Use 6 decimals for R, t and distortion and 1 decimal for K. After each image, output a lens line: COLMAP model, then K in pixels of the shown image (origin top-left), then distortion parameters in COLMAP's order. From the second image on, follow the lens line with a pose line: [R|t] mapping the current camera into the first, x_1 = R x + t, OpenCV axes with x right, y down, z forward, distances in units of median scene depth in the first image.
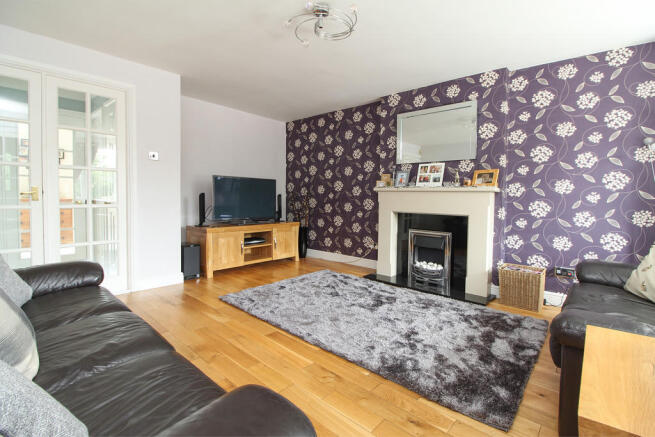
lens RADIAL K [[308.0, 0, 326.1], [0, 308.0, 204.1], [0, 0, 1]] dist [-0.041222, -0.000606]
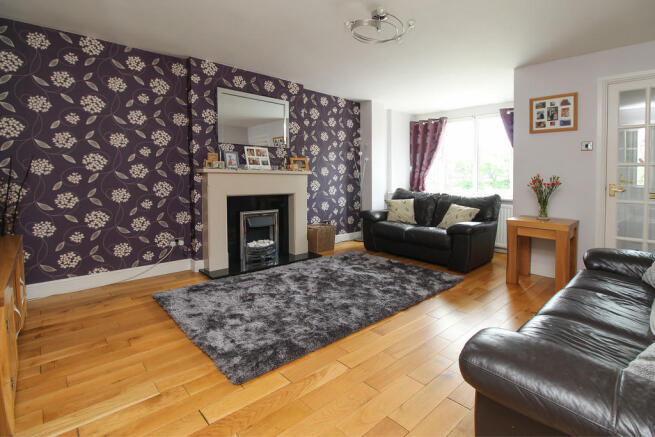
lens RADIAL K [[313.7, 0, 328.6], [0, 313.7, 181.1], [0, 0, 1]] dist [-0.027349, -0.001673]
pose [[0.085735, -0.015474, 0.996198, -0.689272], [0.027817, 0.999527, 0.013131, -0.021939], [-0.995930, 0.026585, 0.086125, 0.637788]]
